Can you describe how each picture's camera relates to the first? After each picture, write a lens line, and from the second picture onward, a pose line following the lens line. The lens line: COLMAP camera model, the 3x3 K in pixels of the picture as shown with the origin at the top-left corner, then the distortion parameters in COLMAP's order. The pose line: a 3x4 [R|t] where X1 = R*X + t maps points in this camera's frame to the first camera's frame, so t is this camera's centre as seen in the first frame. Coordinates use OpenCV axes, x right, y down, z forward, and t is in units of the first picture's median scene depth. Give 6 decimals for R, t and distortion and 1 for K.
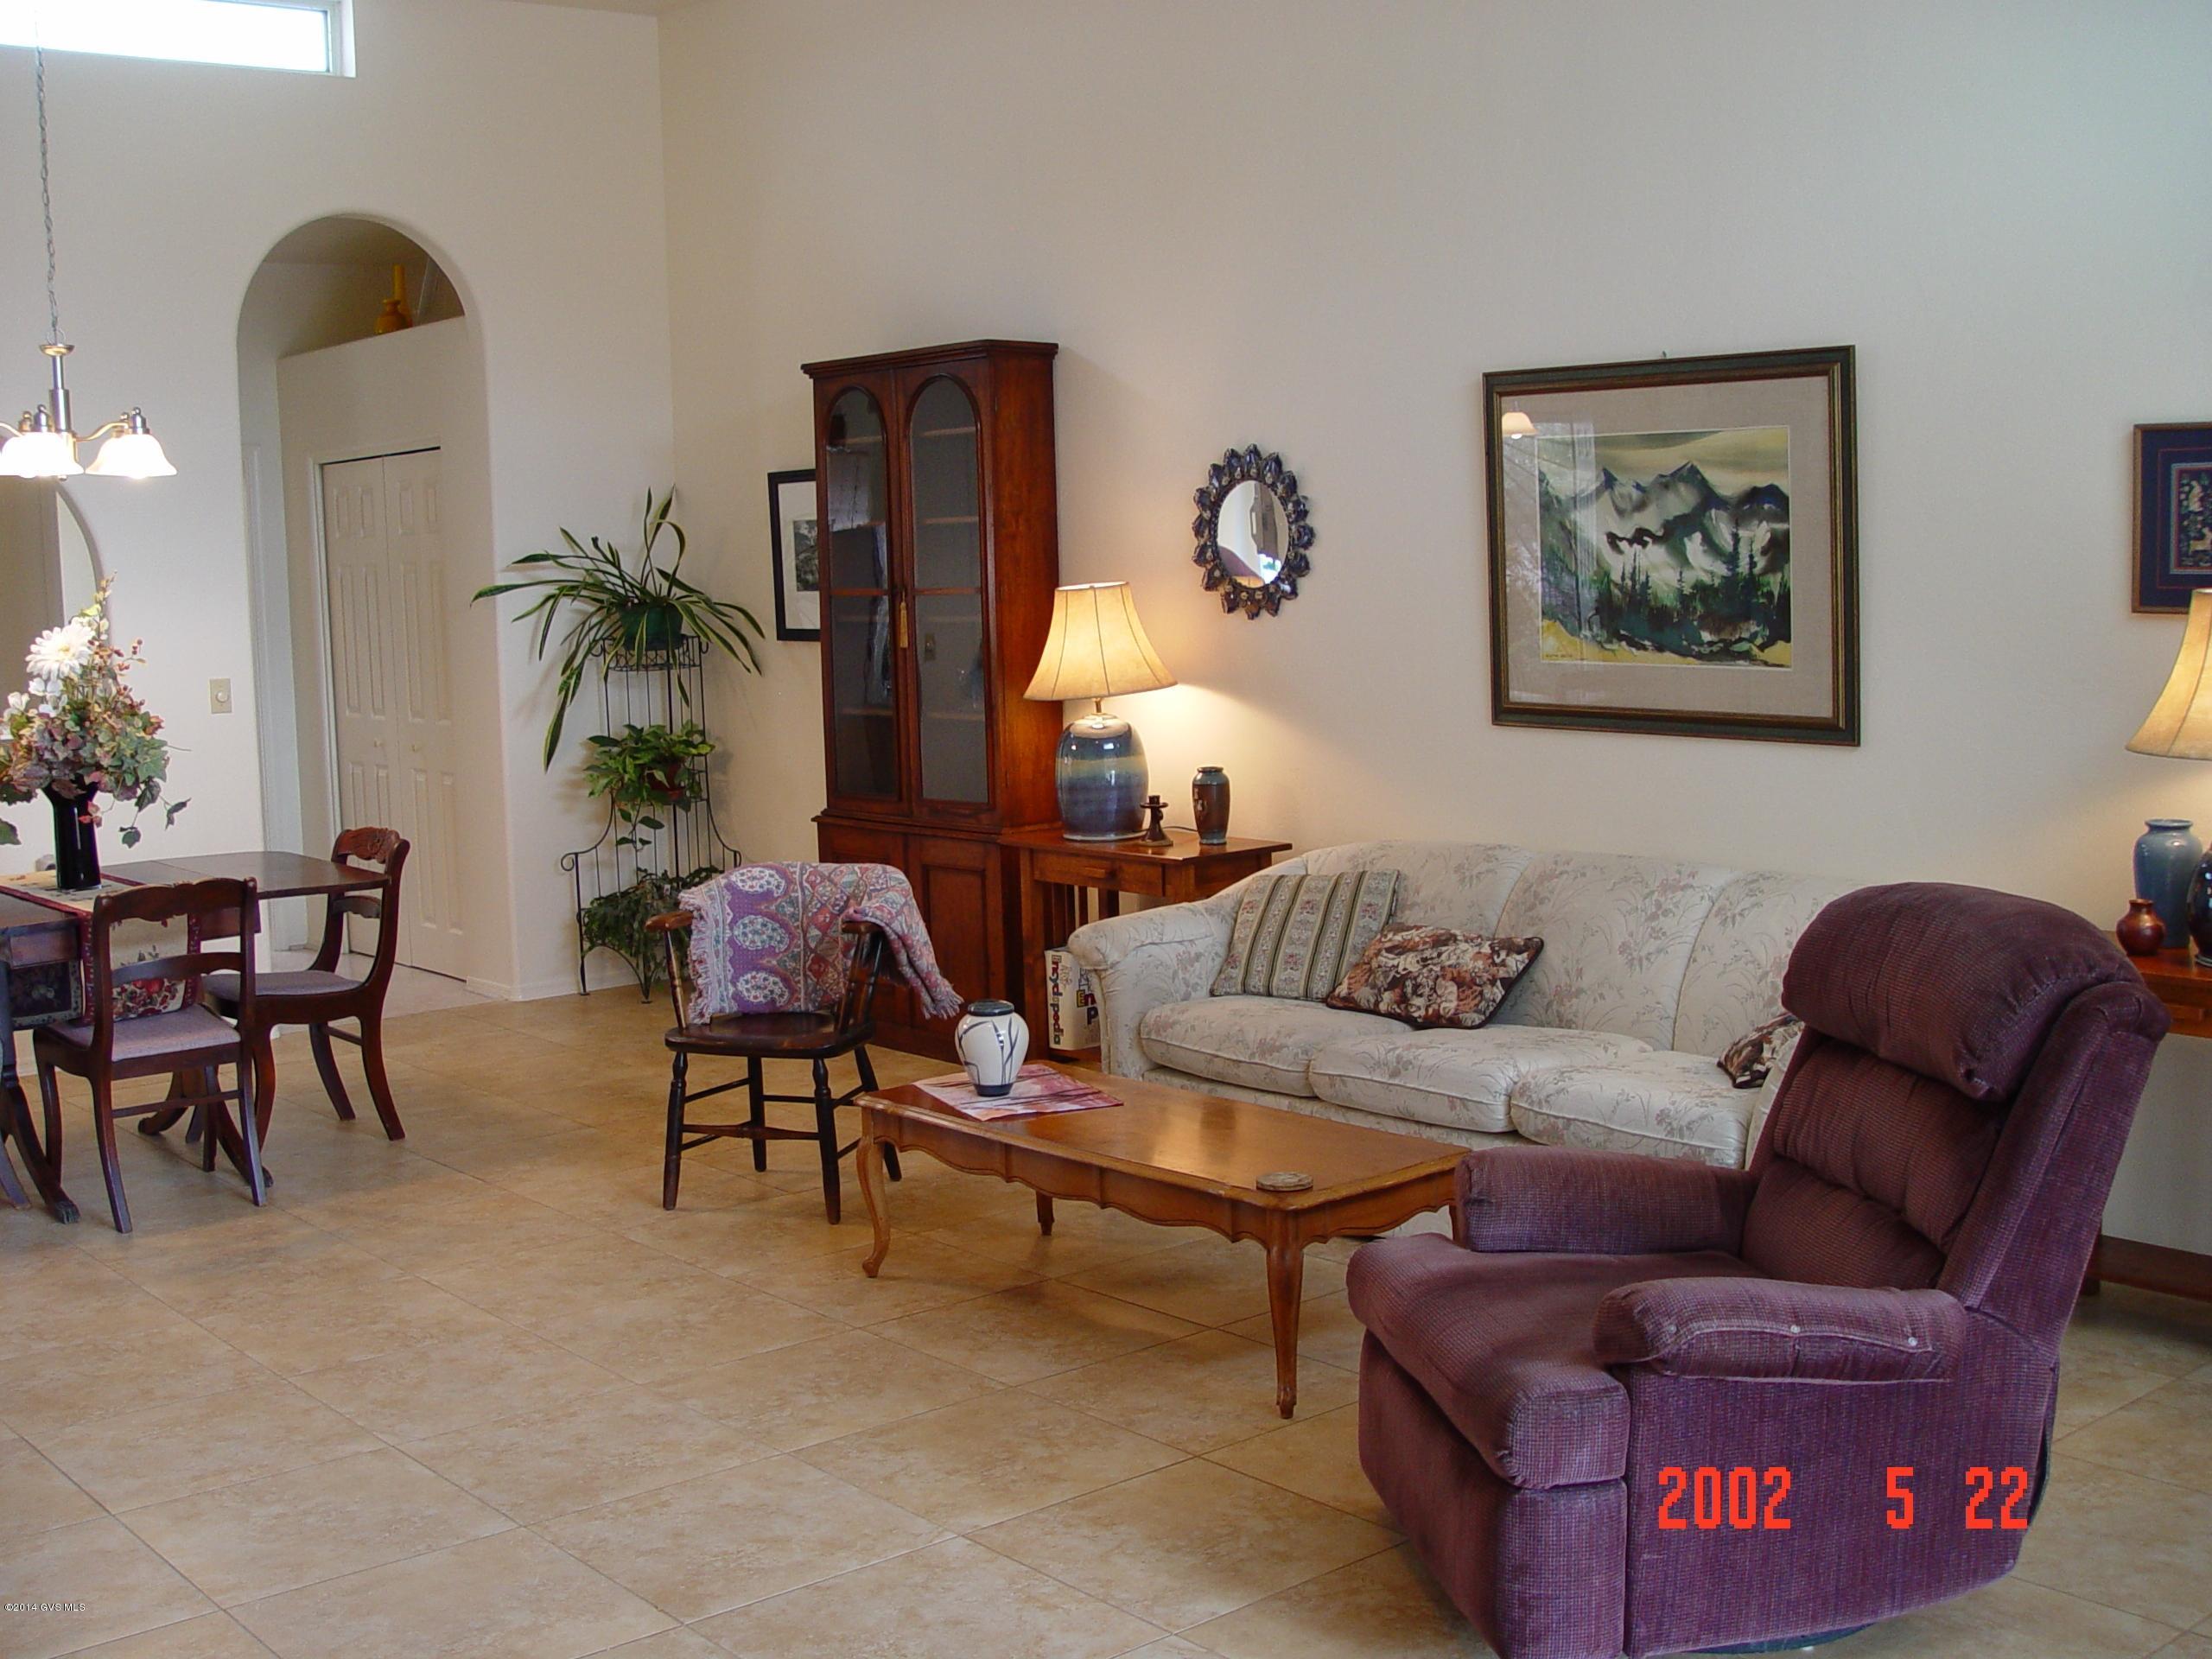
lens RADIAL K [[2505.2, 0, 1036.8], [0, 2505.2, 852.0], [0, 0, 1]] dist [-0.136748, 0.000000]
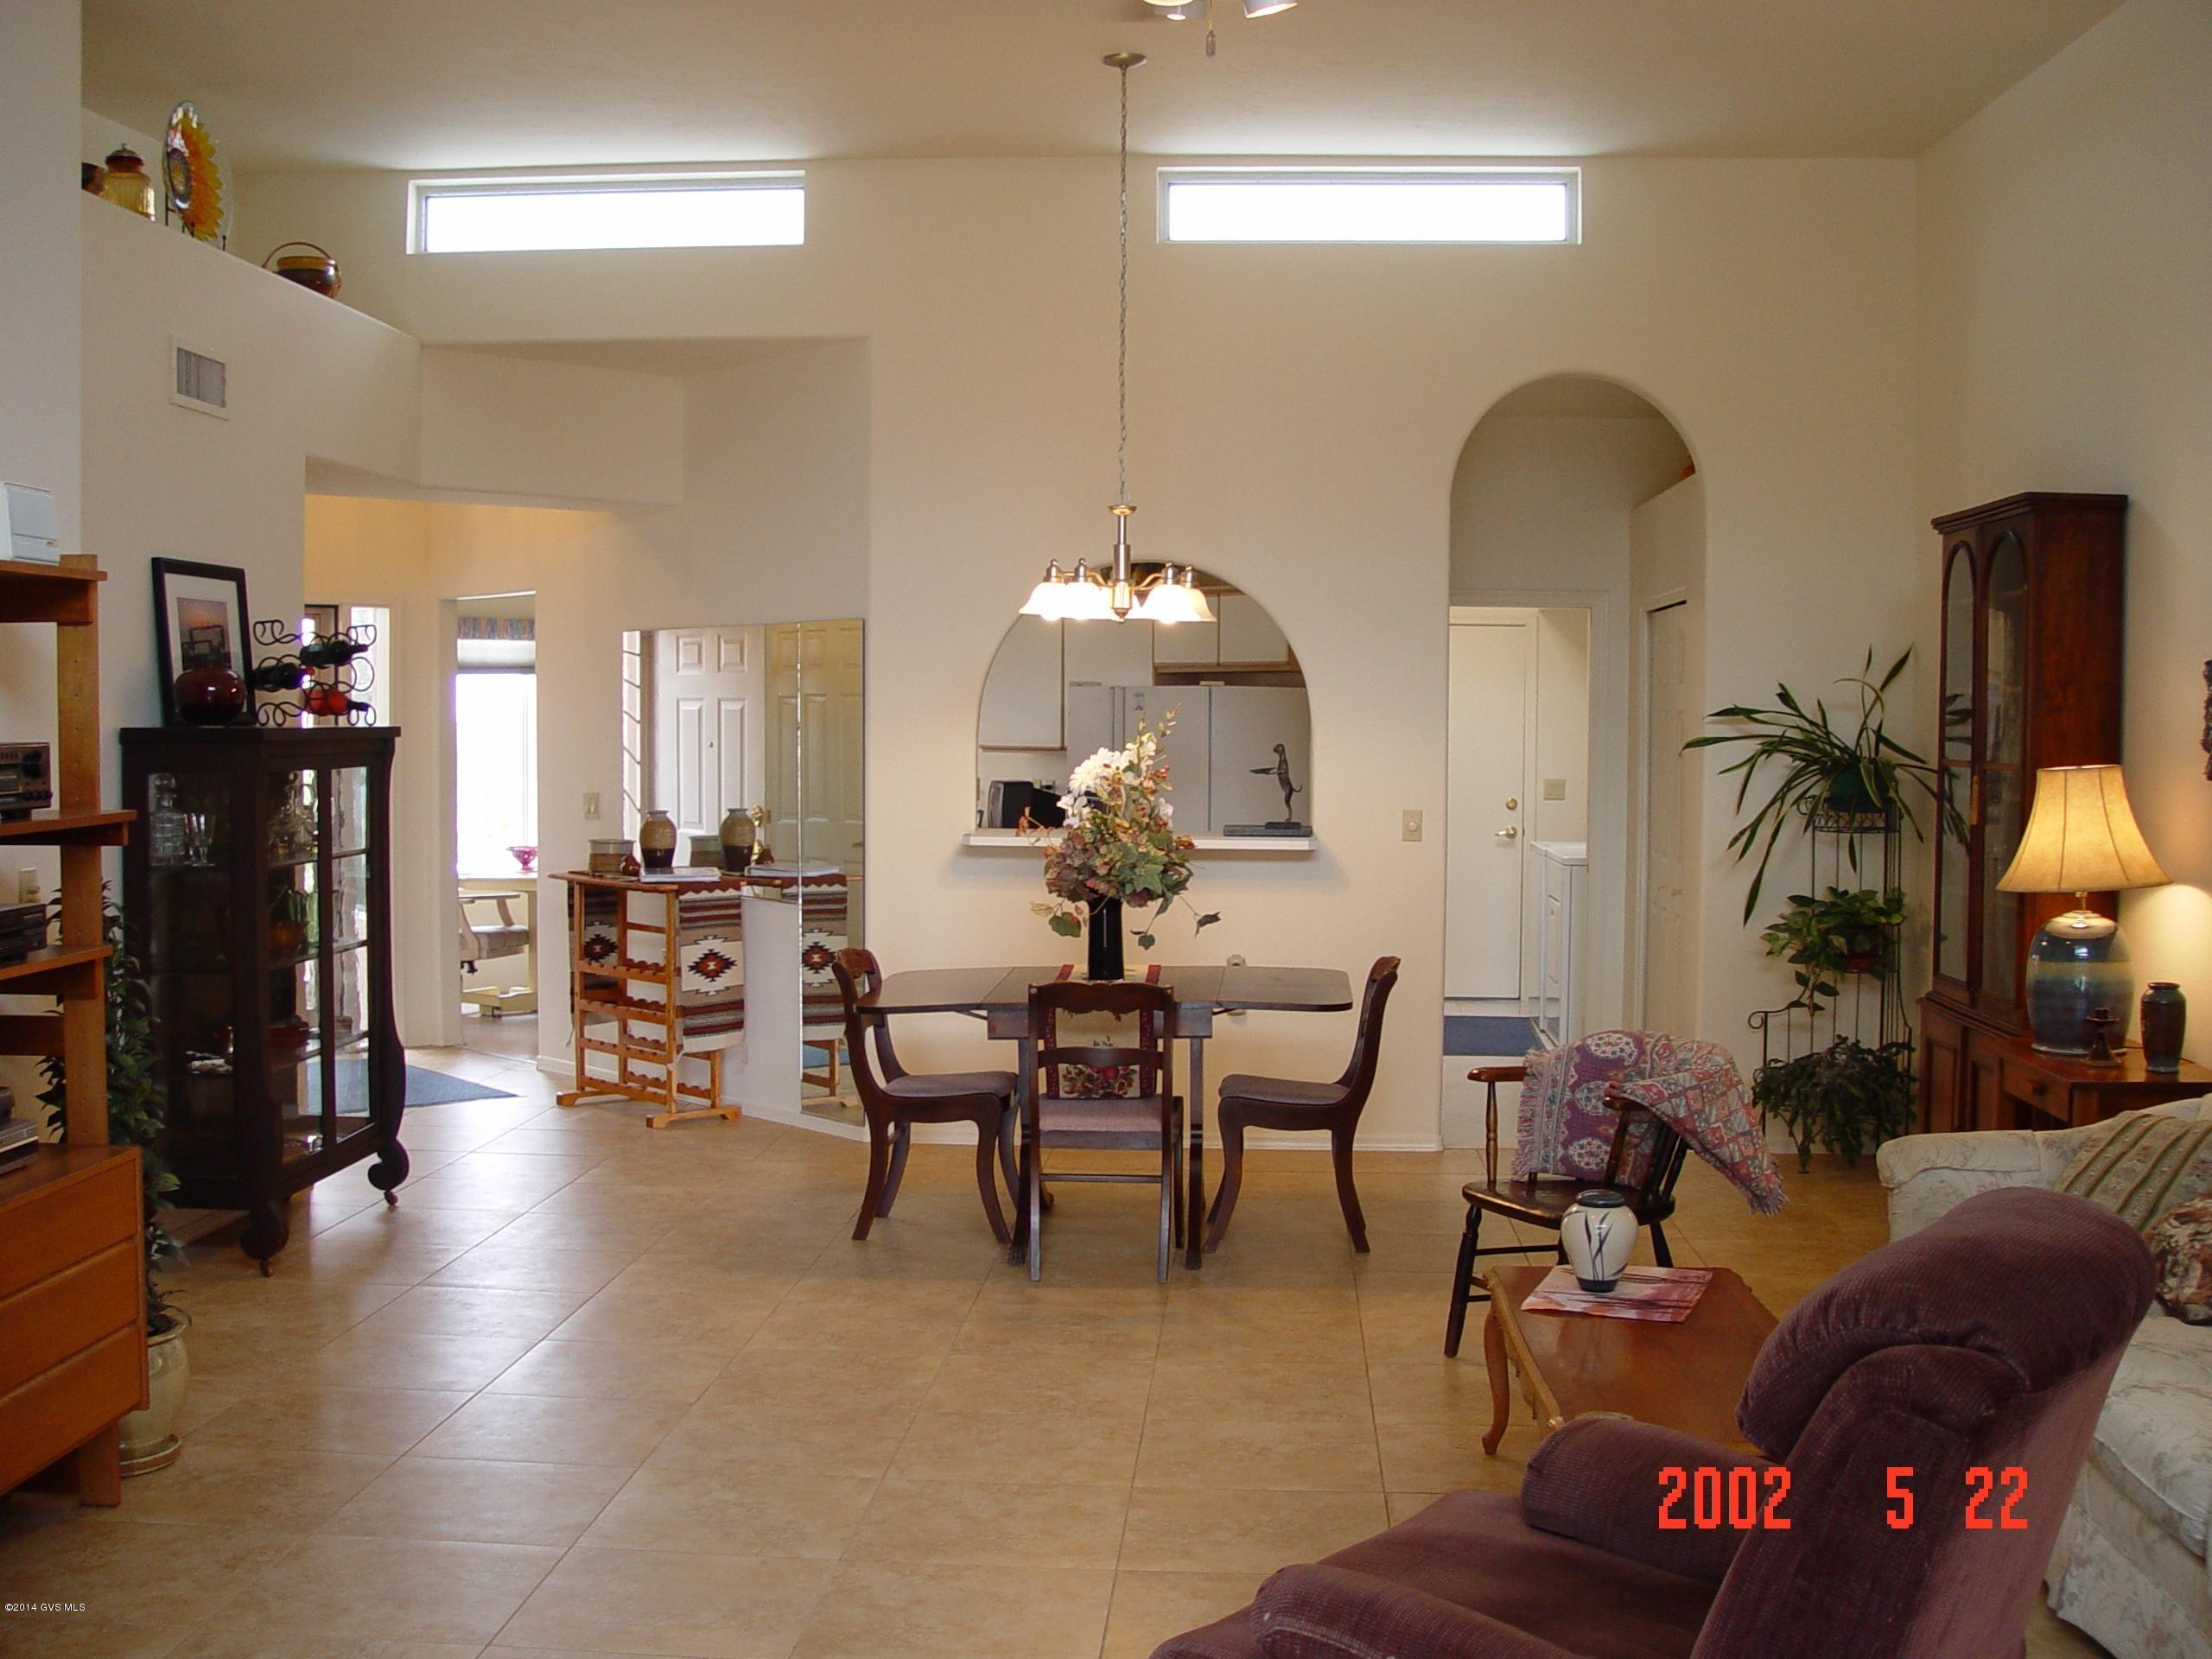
lens RADIAL K [[2505.2, 0, 1091.0], [0, 2505.2, 822.7], [0, 0, 1]] dist [-0.136748, 0.000000]
pose [[0.733469, 0.066139, -0.676497, 0.356831], [-0.111083, 0.993538, -0.023303, -0.027695], [0.670584, 0.092240, 0.736077, 0.124053]]
